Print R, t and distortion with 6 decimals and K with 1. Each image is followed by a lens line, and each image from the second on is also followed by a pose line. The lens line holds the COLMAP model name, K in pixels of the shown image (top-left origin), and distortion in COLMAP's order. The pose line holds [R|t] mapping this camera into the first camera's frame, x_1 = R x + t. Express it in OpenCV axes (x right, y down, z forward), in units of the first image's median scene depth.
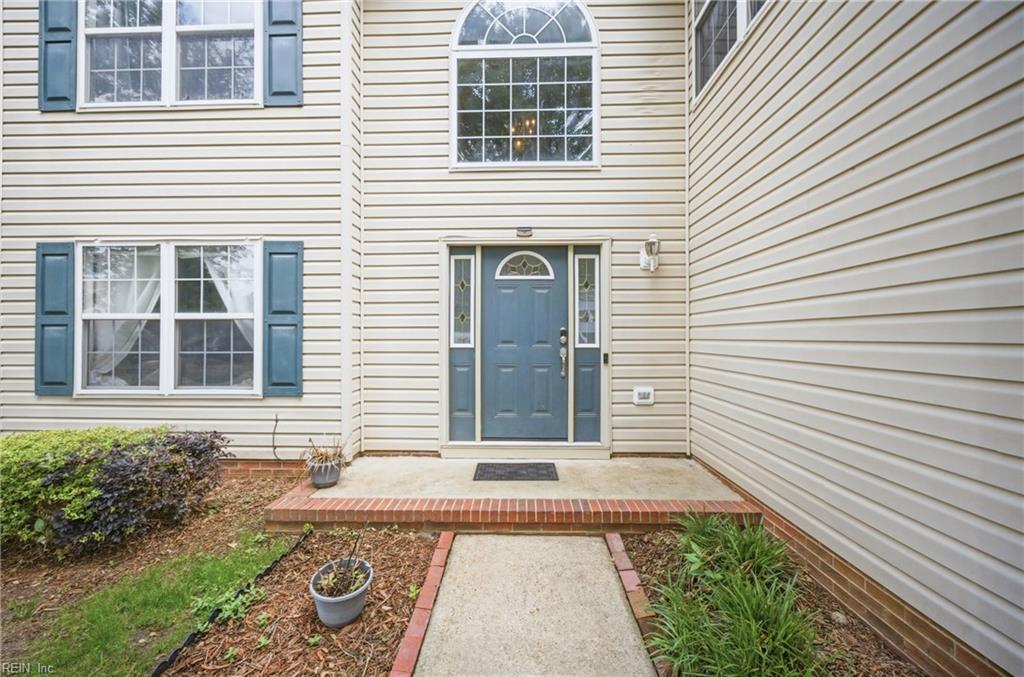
lens RADIAL K [[403.6, 0, 512.0], [0, 403.6, 338.5], [0, 0, 1]] dist [-0.001511, -0.000080]
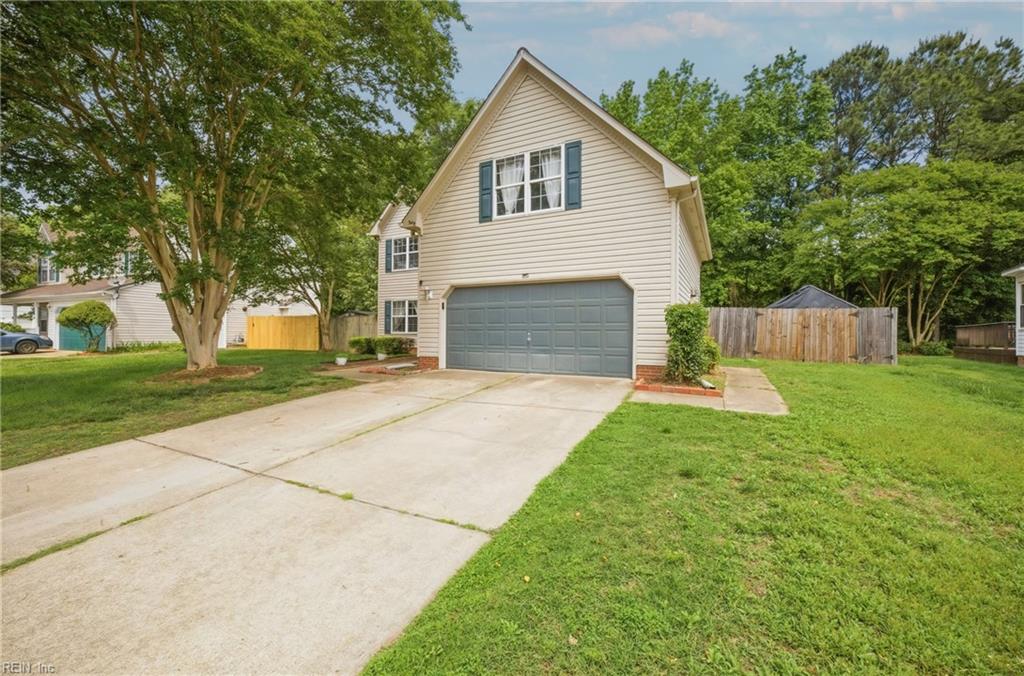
lens RADIAL K [[403.6, 0, 512.0], [0, 403.6, 338.0], [0, 0, 1]] dist [-0.001511, -0.000080]
pose [[0.894613, 0.013630, -0.446634, 2.182686], [-0.012637, 0.999907, 0.005203, 0.147149], [0.446663, 0.000990, 0.894702, -2.472274]]
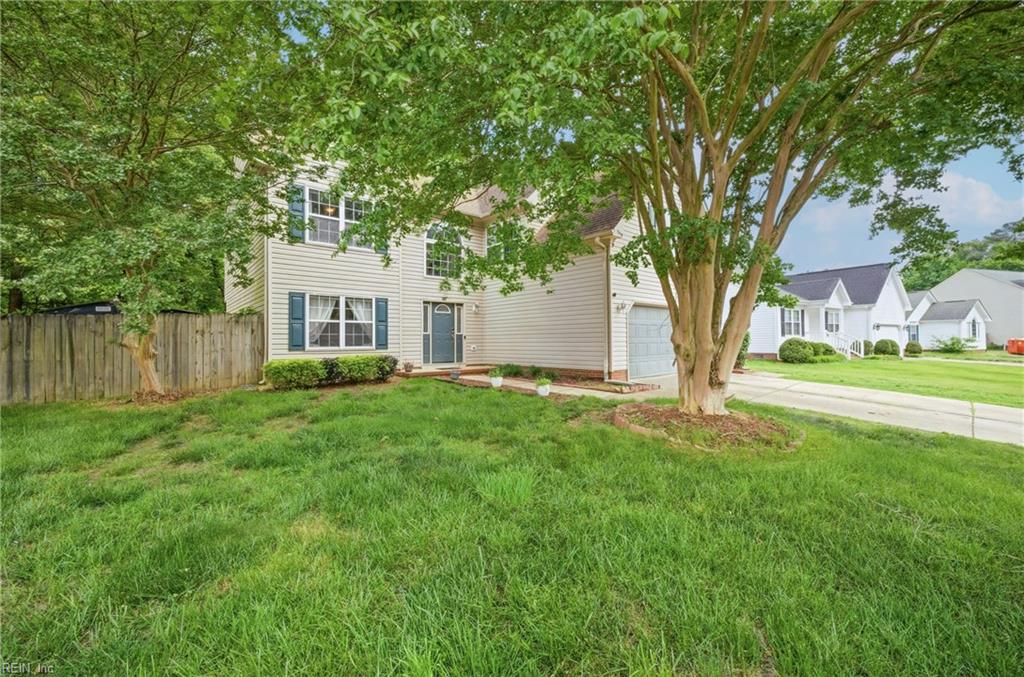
lens RADIAL K [[403.6, 0, 512.0], [0, 403.6, 338.5], [0, 0, 1]] dist [-0.001511, -0.000080]
pose [[0.735414, -0.000080, 0.677618, -1.831174], [0.010579, 0.999879, -0.011363, 0.105449], [-0.677535, 0.015526, 0.735326, -1.822116]]
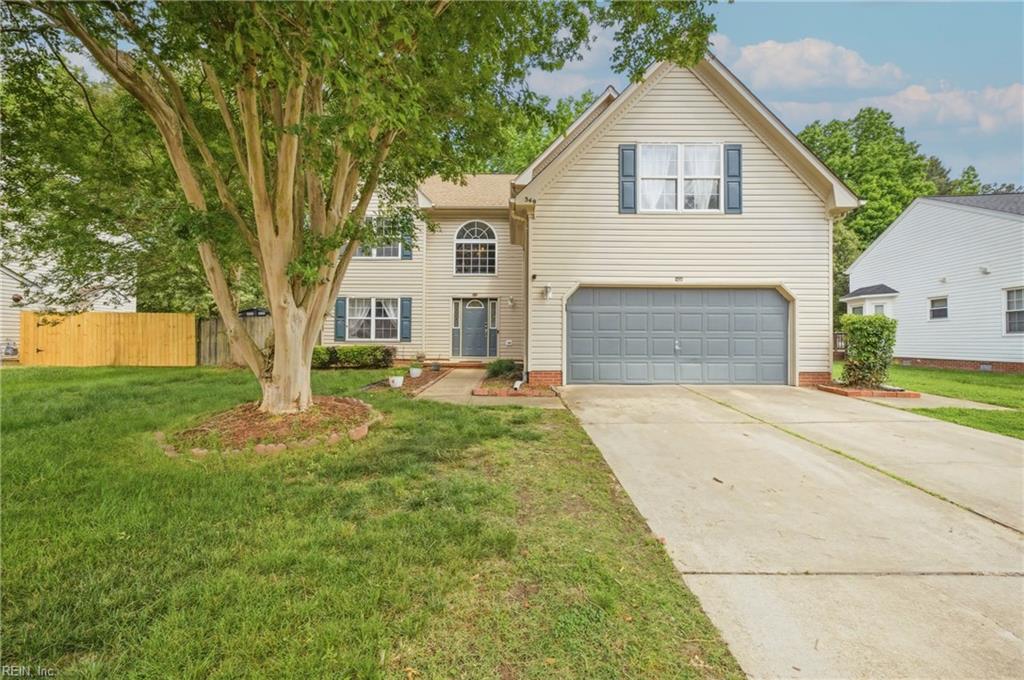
lens RADIAL K [[403.6, 0, 512.0], [0, 403.6, 340.0], [0, 0, 1]] dist [-0.001511, -0.000080]
pose [[0.999871, 0.008547, 0.013616, 0.307802], [-0.008448, 0.999938, -0.007283, 0.145474], [-0.013677, 0.007167, 0.999881, -2.467375]]
